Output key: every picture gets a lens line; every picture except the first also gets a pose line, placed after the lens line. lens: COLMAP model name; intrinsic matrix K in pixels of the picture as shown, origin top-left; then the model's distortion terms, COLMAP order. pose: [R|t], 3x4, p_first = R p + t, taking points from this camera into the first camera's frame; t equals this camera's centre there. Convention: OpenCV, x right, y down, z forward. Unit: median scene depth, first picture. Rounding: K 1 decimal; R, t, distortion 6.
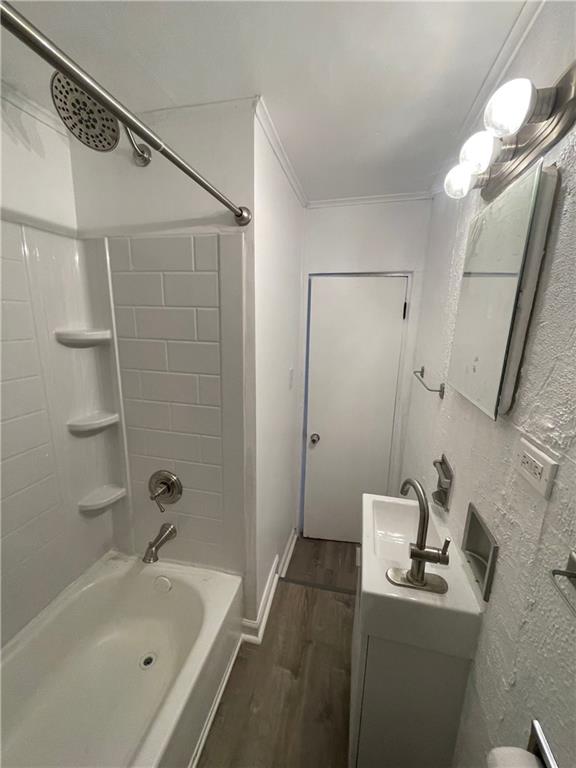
lens RADIAL K [[310.0, 0, 288.3], [0, 310.0, 385.0], [0, 0, 1]] dist [0.001124, -0.000751]
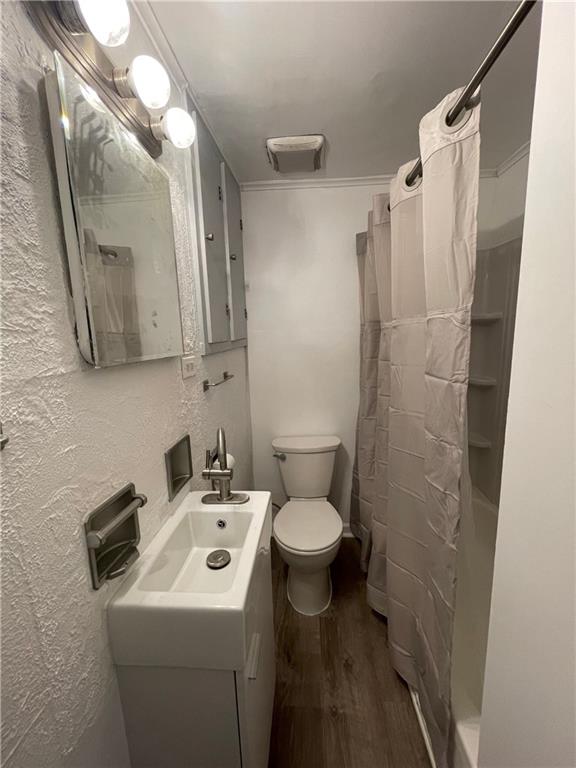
lens RADIAL K [[310.0, 0, 289.5], [0, 310.0, 382.6], [0, 0, 1]] dist [0.001124, -0.000751]
pose [[-0.986872, 0.029843, -0.158724, 0.294765], [-0.028111, 0.936040, 0.350769, -0.194560], [0.159040, 0.350625, -0.922913, 1.699880]]
